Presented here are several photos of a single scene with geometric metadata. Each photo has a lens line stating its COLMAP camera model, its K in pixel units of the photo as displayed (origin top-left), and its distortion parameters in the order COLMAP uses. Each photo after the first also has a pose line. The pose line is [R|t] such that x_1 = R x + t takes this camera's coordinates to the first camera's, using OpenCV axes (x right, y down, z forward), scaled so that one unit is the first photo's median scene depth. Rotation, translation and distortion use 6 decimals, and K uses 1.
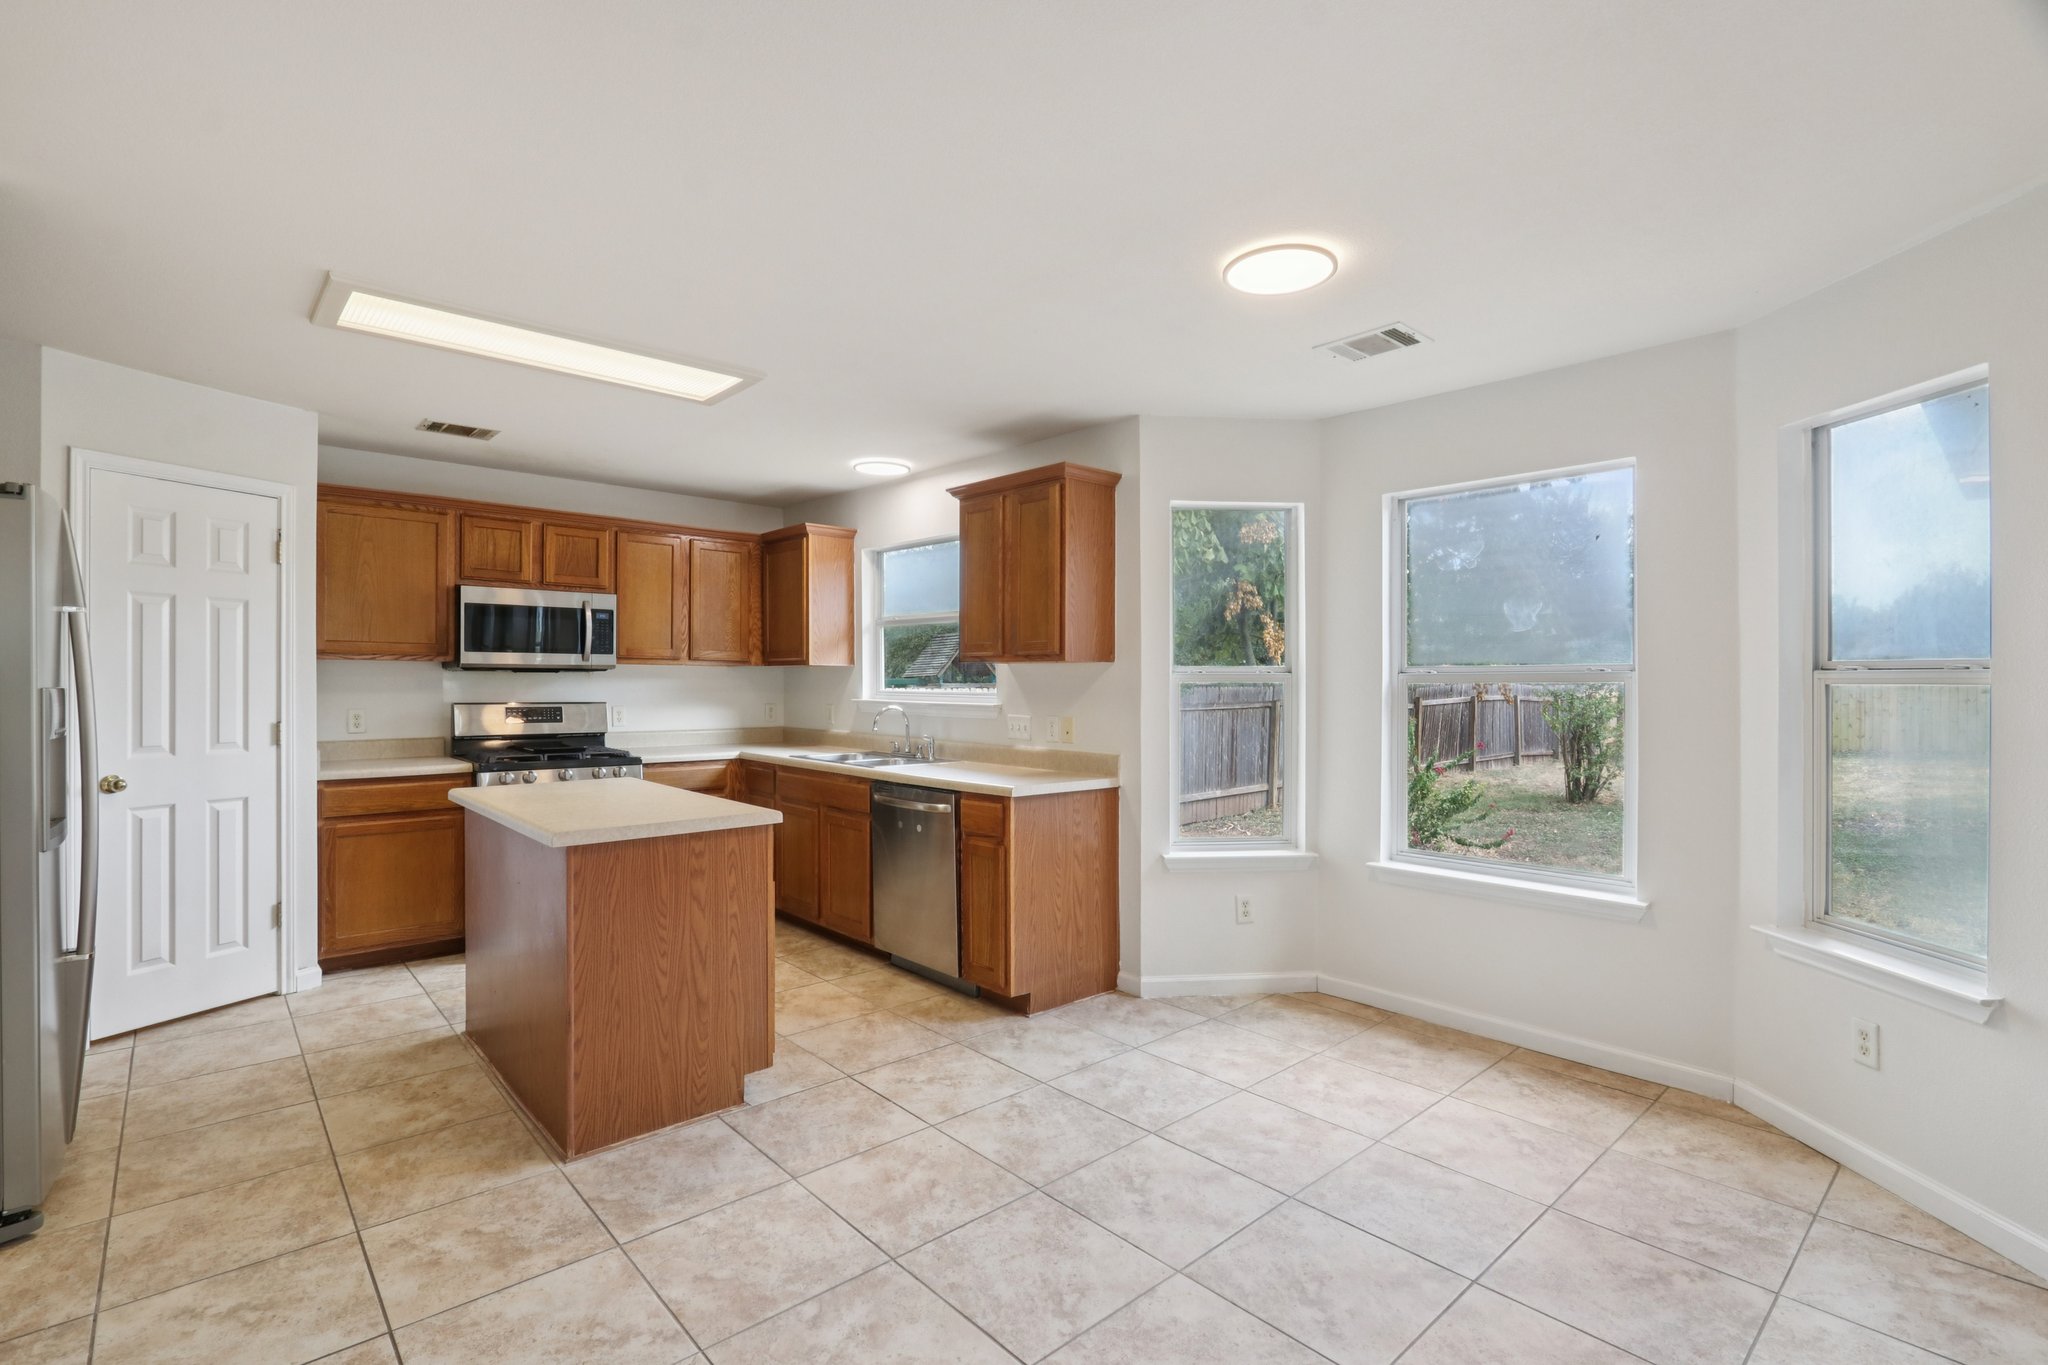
lens RADIAL K [[956.8, 0, 989.6], [0, 956.8, 675.6], [0, 0, 1]] dist [-0.017148, 0.005352]
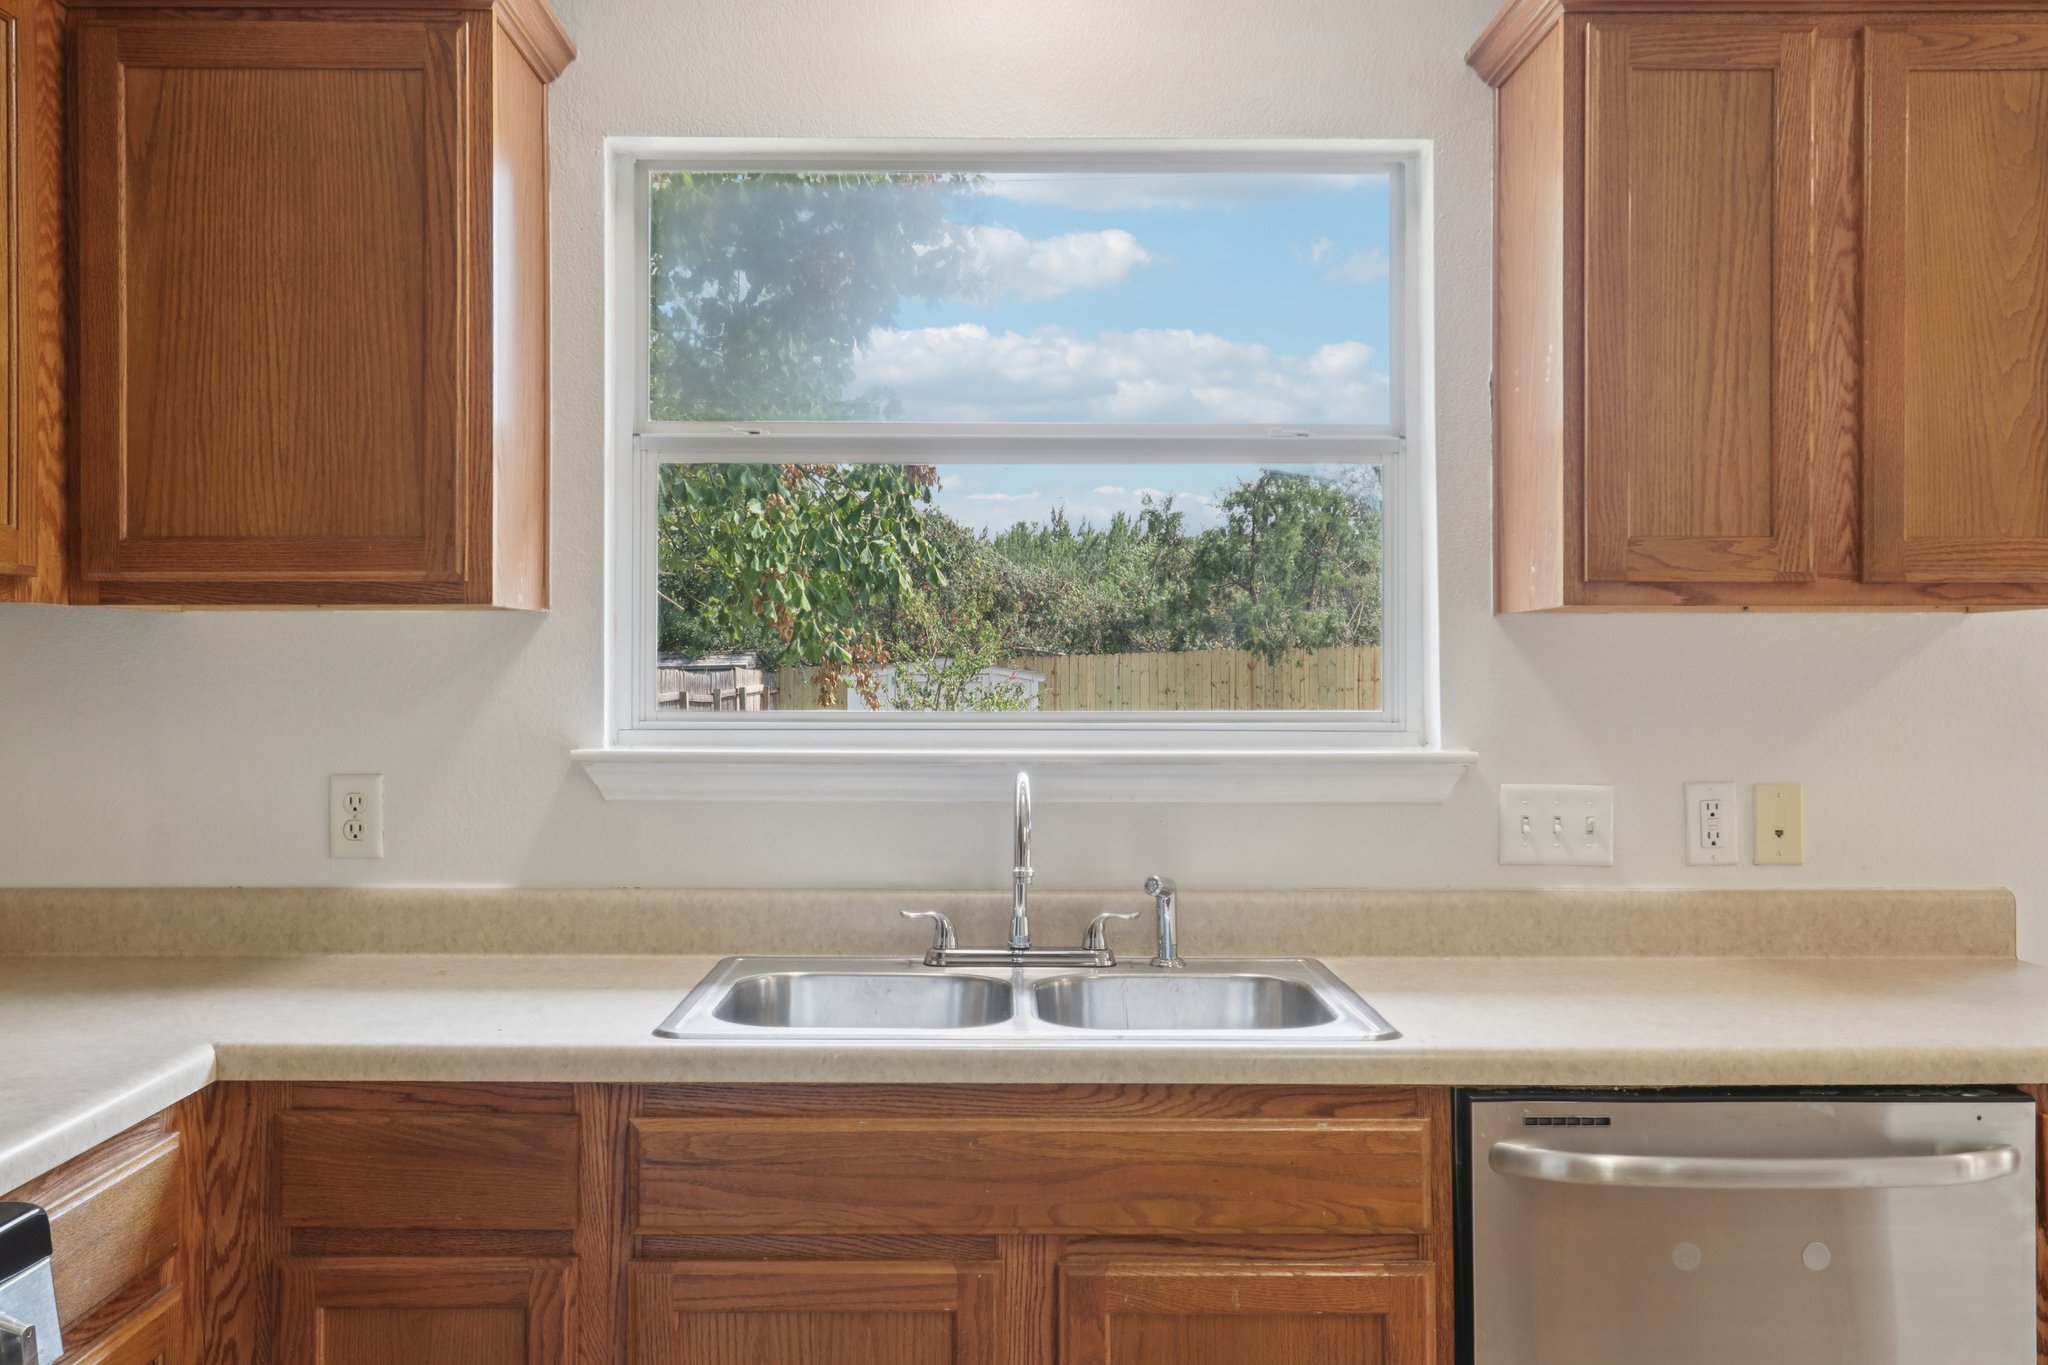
lens RADIAL K [[1859.1, 0, 1012.4], [0, 1859.1, 661.0], [0, 0, 1]] dist [-0.007275, 0.016324]
pose [[0.650942, -0.001662, 0.759126, -0.590675], [0.000380, 0.999998, 0.001864, 0.001854], [-0.759128, -0.000925, 0.650941, 0.850228]]
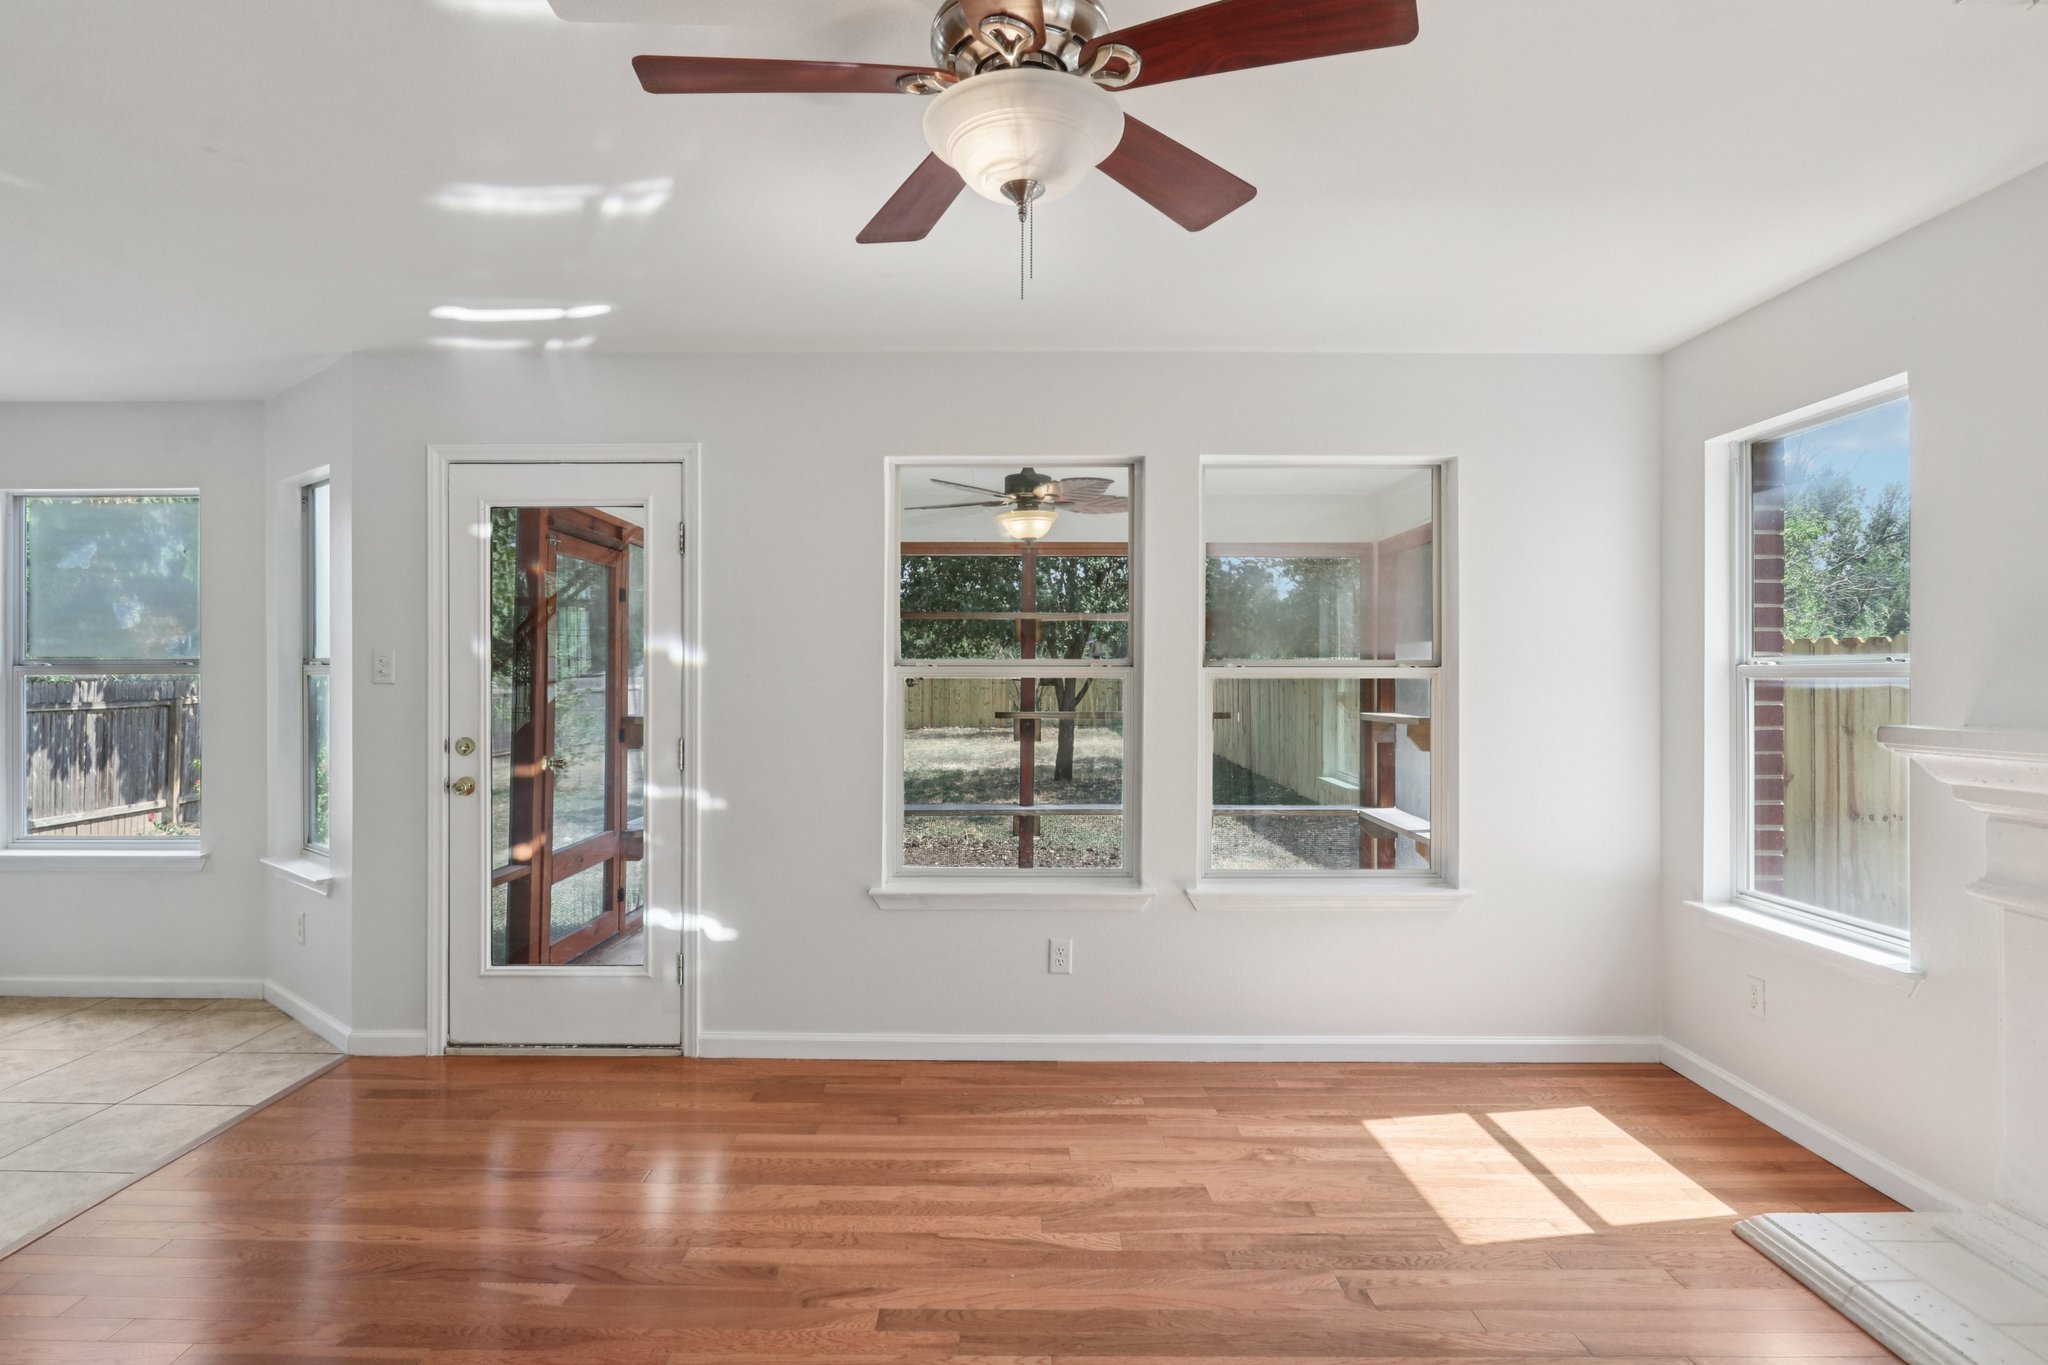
lens RADIAL K [[1081.0, 0, 1028.9], [0, 1081.0, 685.4], [0, 0, 1]] dist [-0.020268, 0.000182]
pose [[0.653888, -0.010152, 0.756524, 0.282755], [-0.001815, 0.999886, 0.014987, -0.001261], [-0.756589, -0.011173, 0.653795, -0.575415]]
